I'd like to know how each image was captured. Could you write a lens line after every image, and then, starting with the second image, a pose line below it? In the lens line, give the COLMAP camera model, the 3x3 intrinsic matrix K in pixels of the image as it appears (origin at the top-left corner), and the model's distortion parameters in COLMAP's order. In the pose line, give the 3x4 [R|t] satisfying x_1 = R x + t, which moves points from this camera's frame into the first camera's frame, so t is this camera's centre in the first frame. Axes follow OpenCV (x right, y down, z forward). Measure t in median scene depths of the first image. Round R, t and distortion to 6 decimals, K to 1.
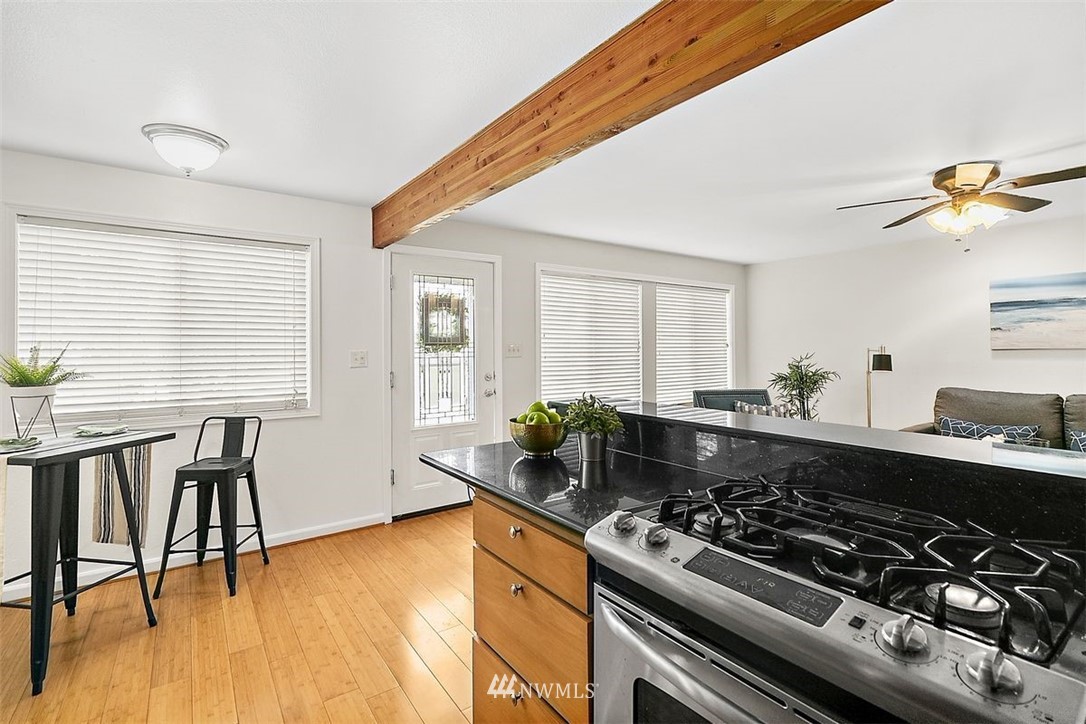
lens RADIAL K [[511.1, 0, 542.6], [0, 511.1, 343.1], [0, 0, 1]] dist [0.000047, -0.000171]
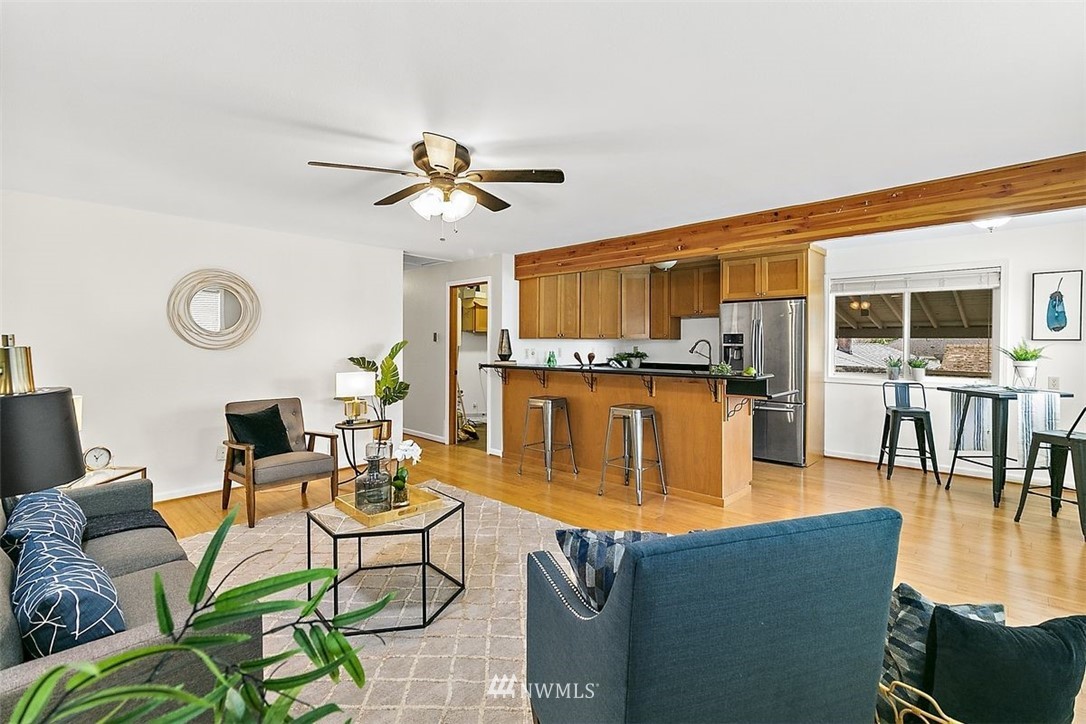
lens RADIAL K [[511.1, 0, 542.6], [0, 511.1, 343.1], [0, 0, 1]] dist [0.000047, -0.000171]
pose [[-0.978367, 0.014965, -0.206336, 0.567914], [0.018850, 0.999680, -0.016874, 0.008004], [0.206017, -0.020398, -0.978336, 1.362134]]
